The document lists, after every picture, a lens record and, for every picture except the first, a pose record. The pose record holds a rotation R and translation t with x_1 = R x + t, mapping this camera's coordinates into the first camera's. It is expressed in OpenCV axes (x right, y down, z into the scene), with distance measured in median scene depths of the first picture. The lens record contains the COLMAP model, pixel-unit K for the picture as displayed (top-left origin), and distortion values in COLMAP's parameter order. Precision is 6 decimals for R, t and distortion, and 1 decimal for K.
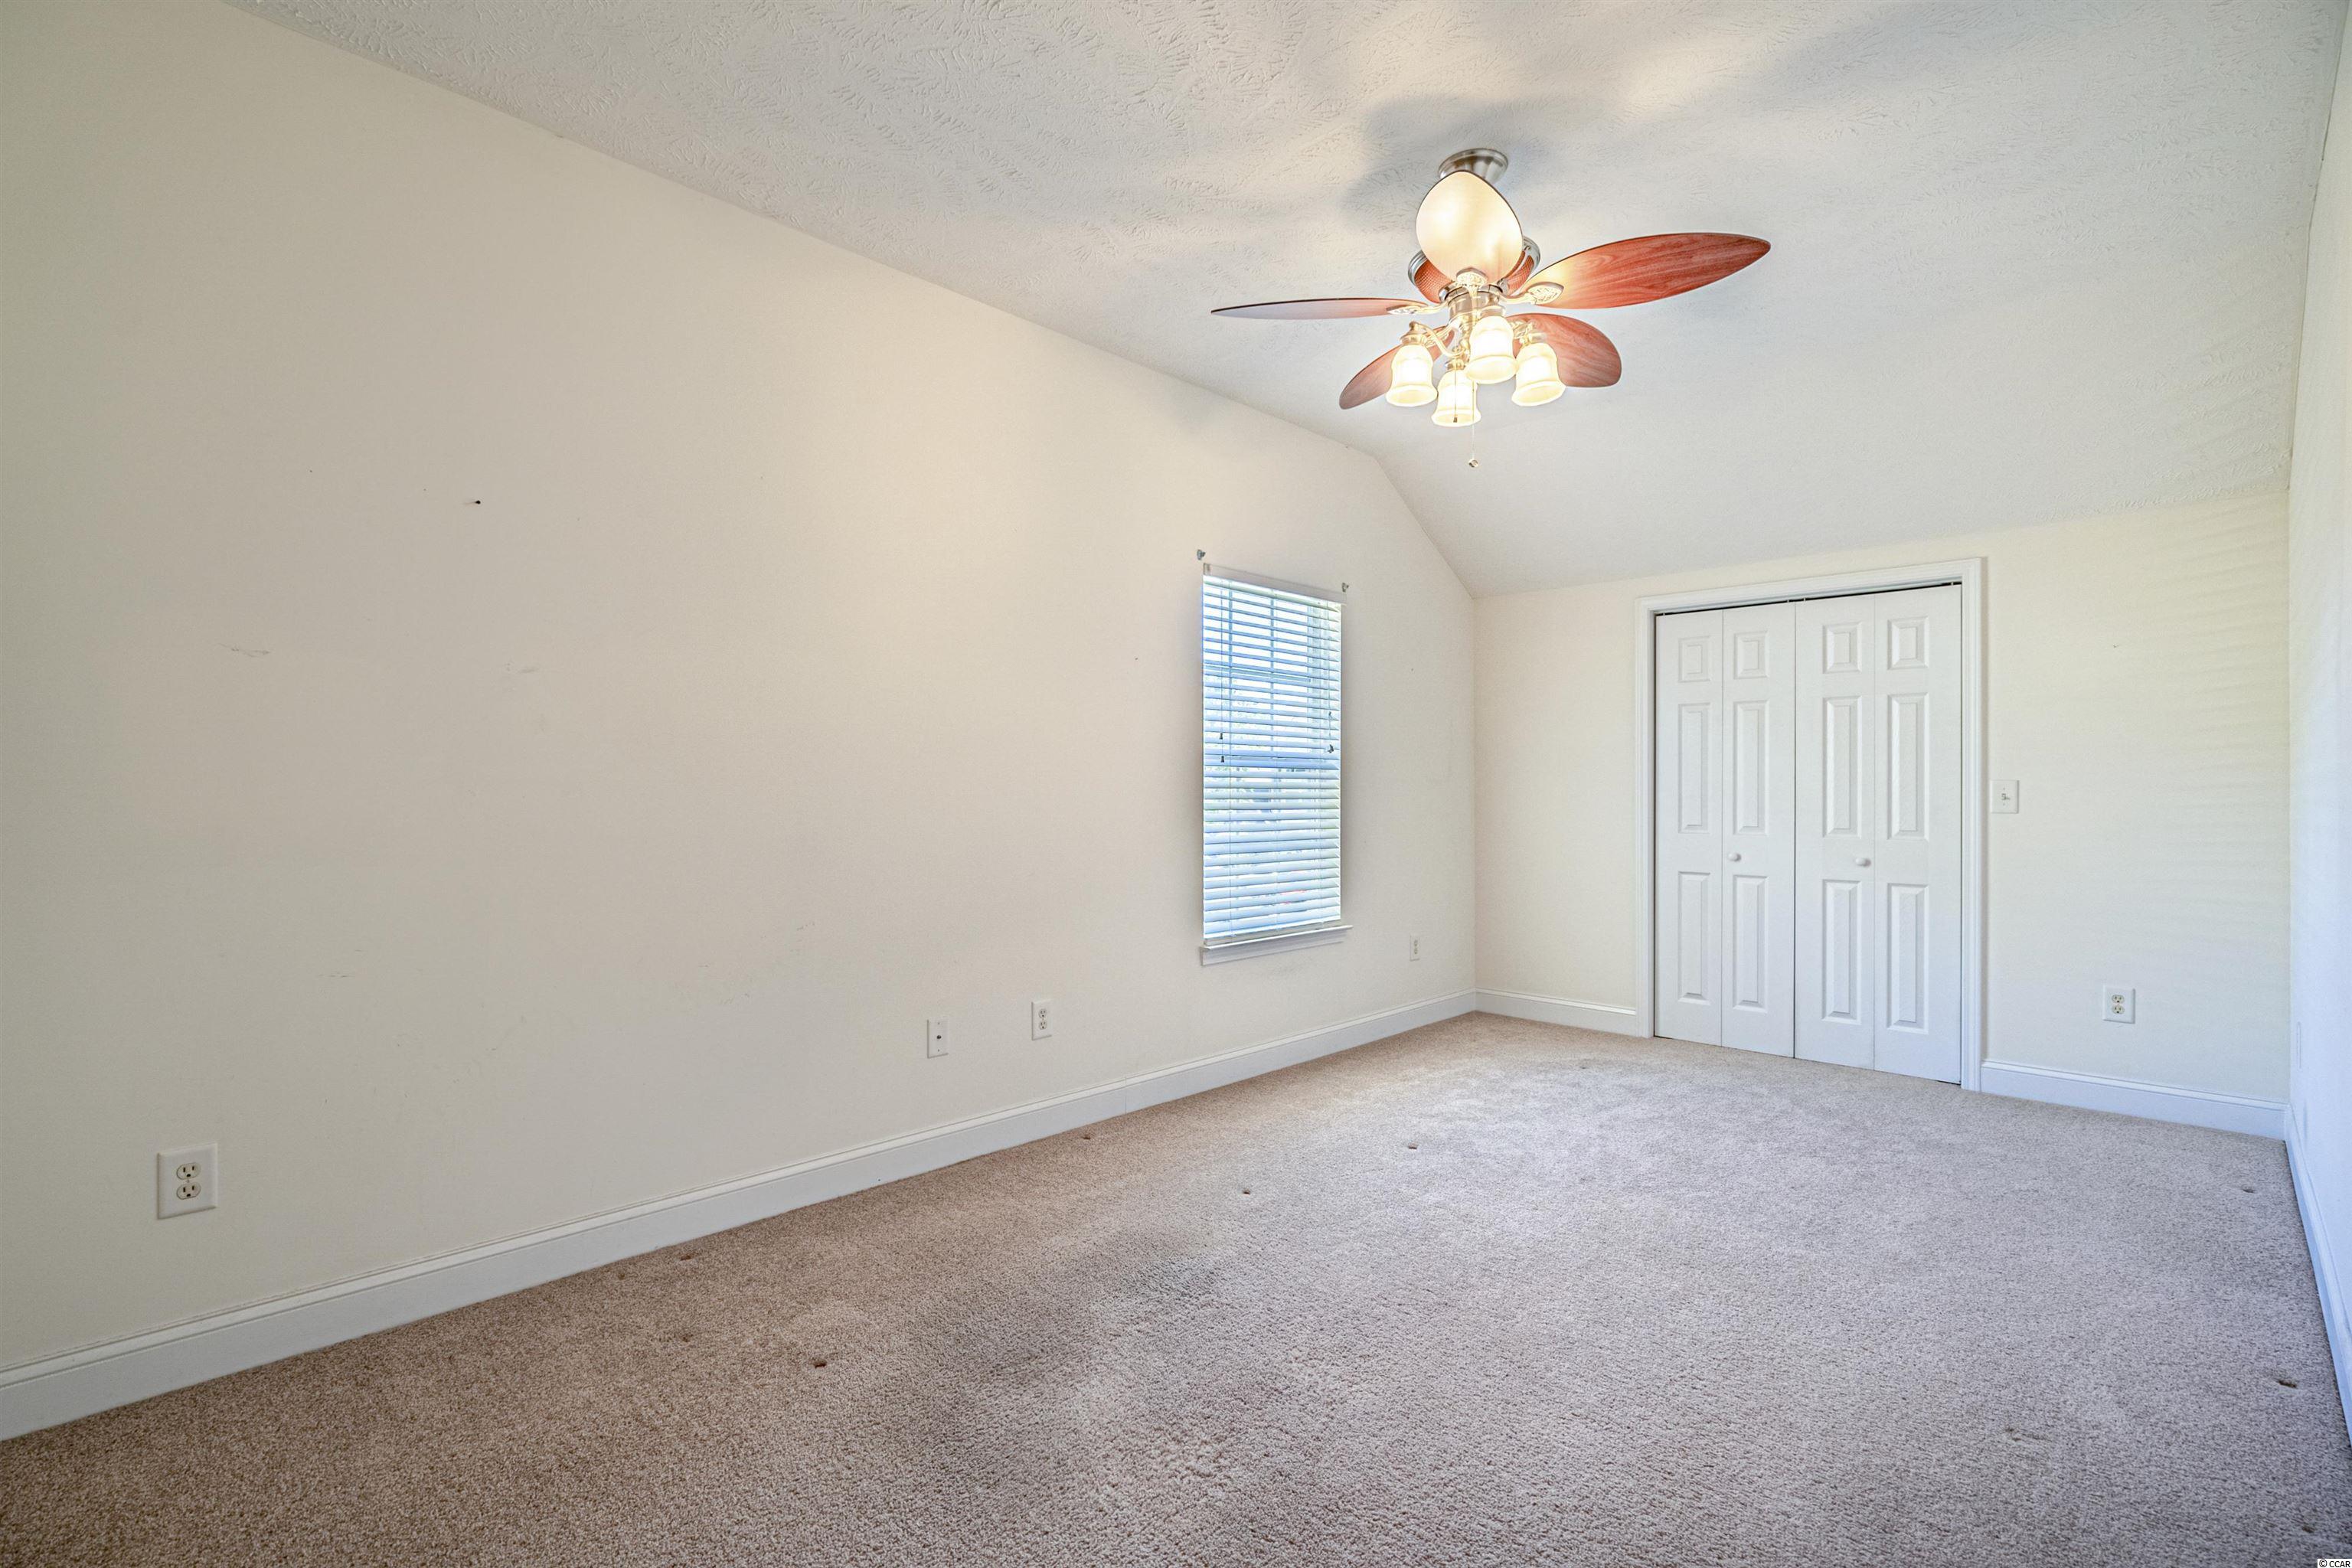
lens RADIAL K [[1077.1, 0, 1170.7], [0, 1077.1, 779.0], [0, 0, 1]] dist [-0.010064, 0.003514]
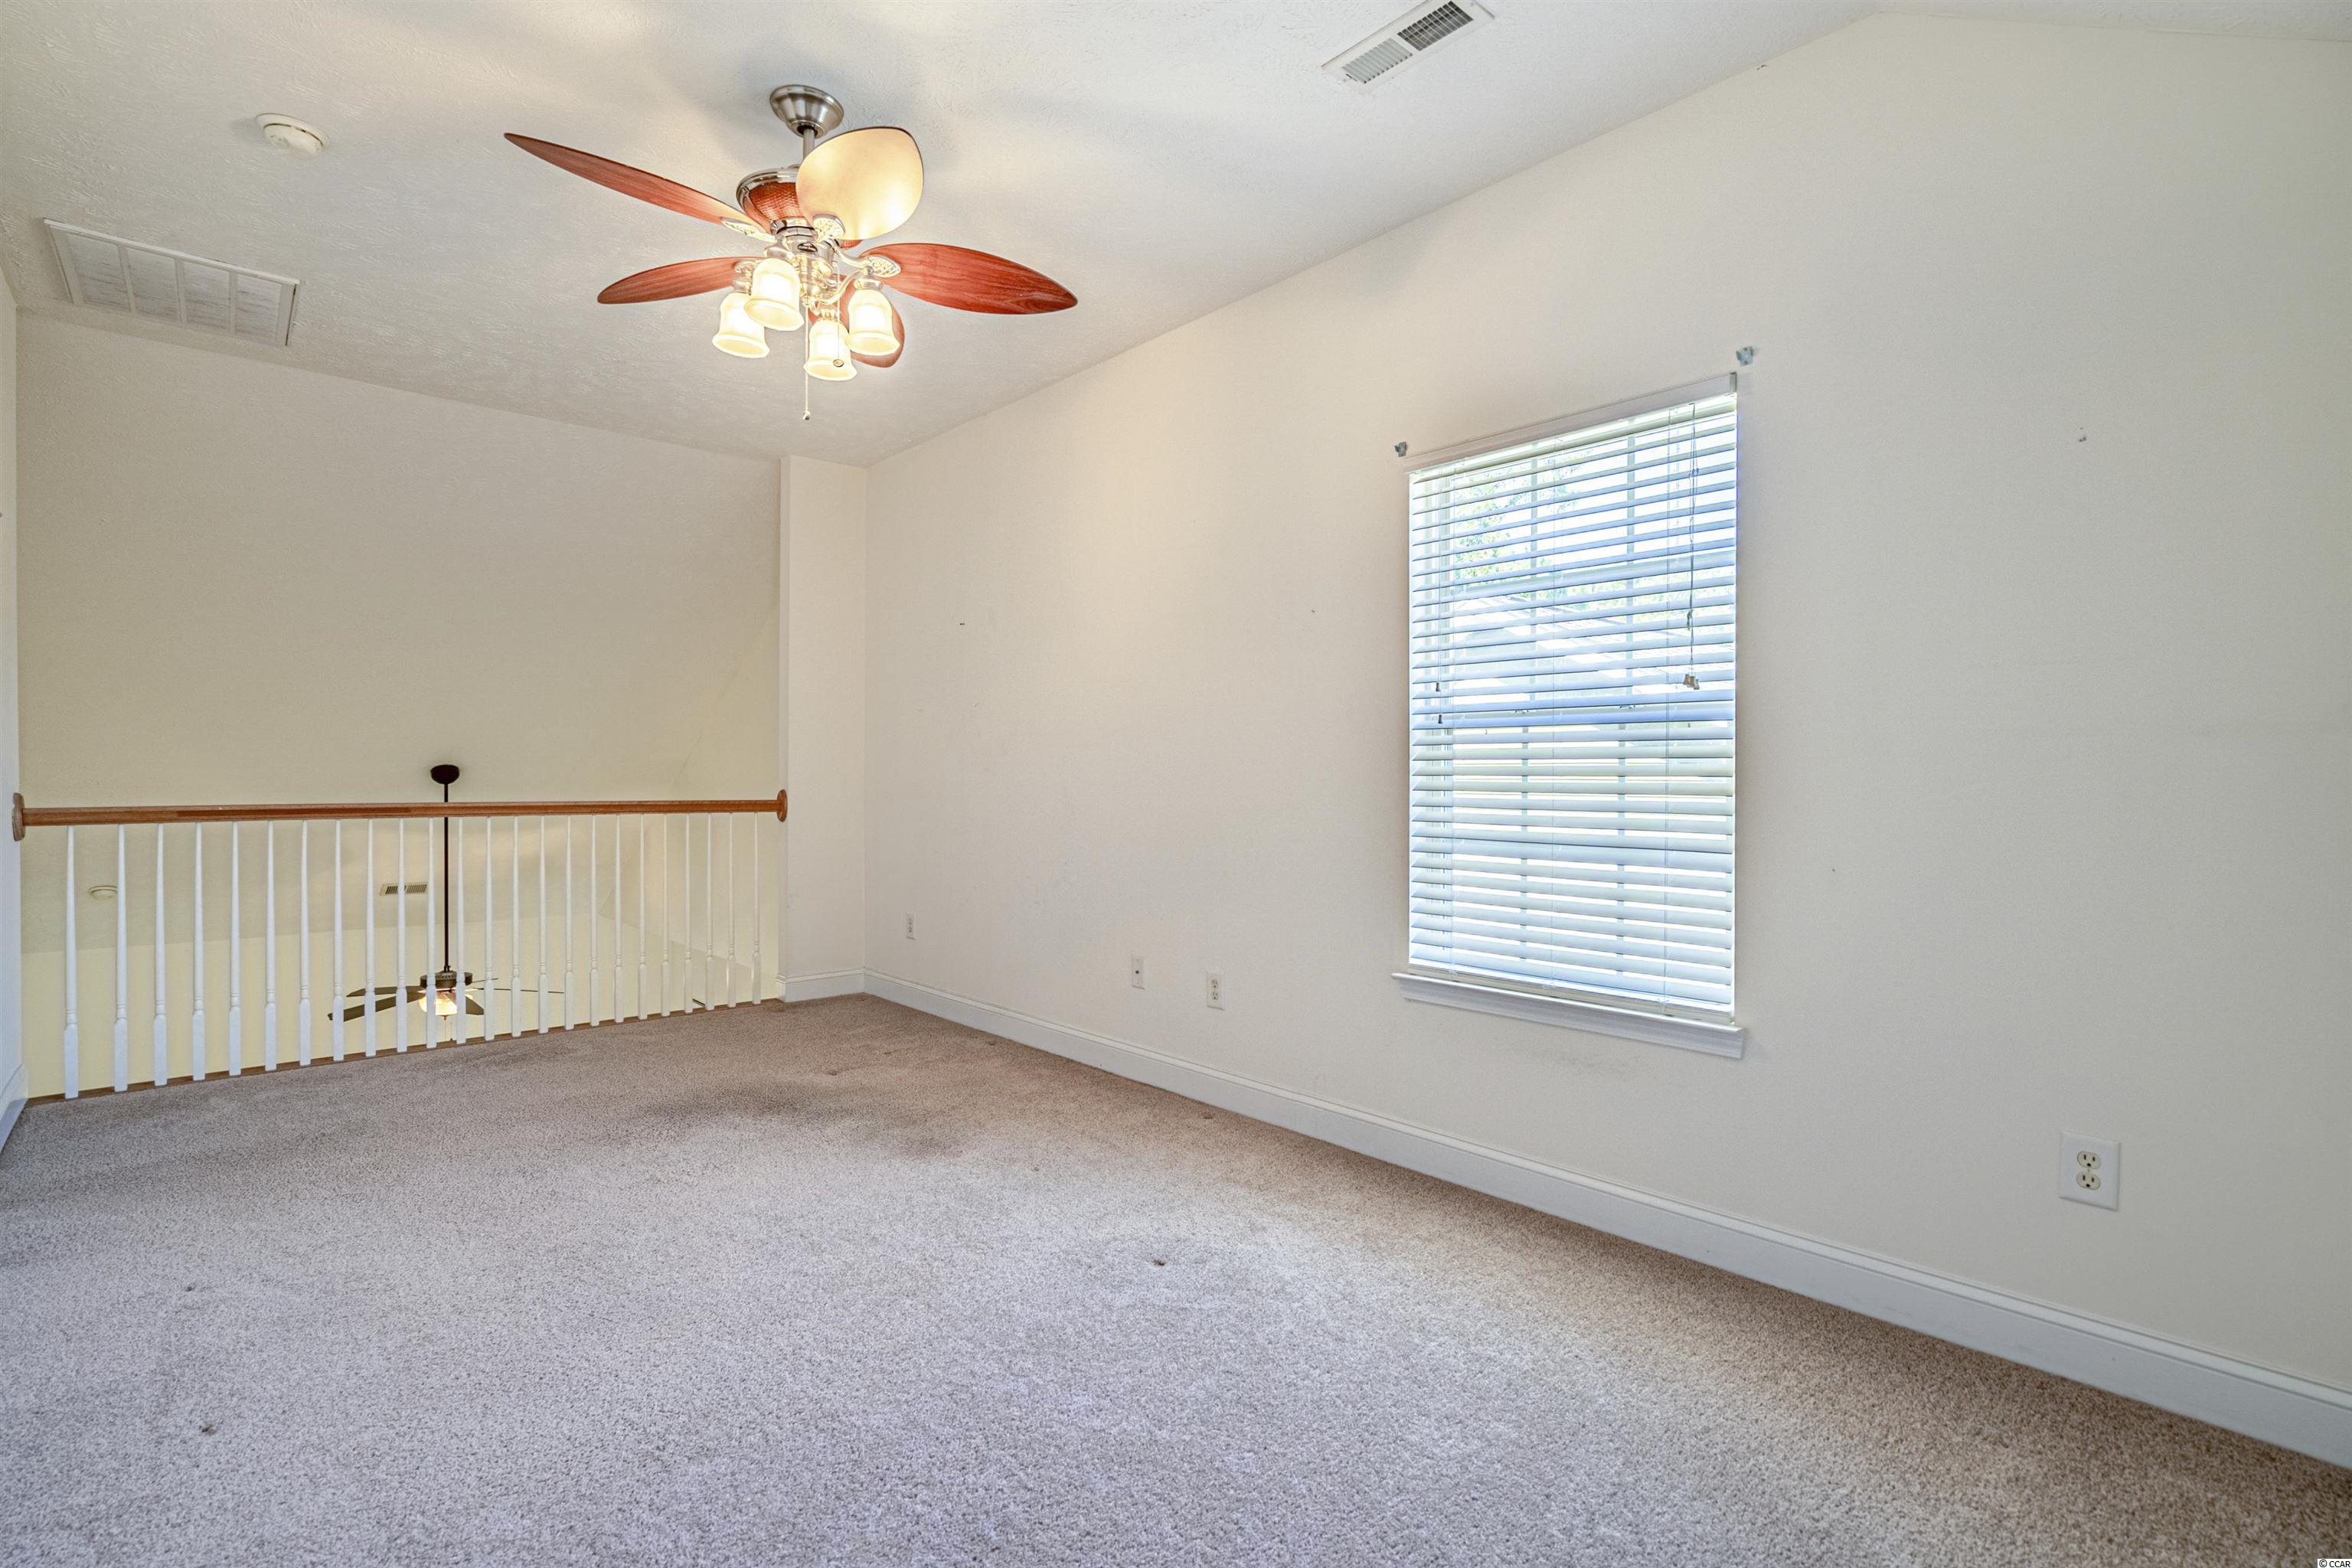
lens RADIAL K [[1077.1, 0, 1170.8], [0, 1077.1, 791.9], [0, 0, 1]] dist [-0.010064, 0.003514]
pose [[-0.055587, 0.003851, -0.998446, 0.770317], [0.002473, 0.999990, 0.003720, 0.026394], [0.998451, -0.002262, -0.055596, 0.865080]]
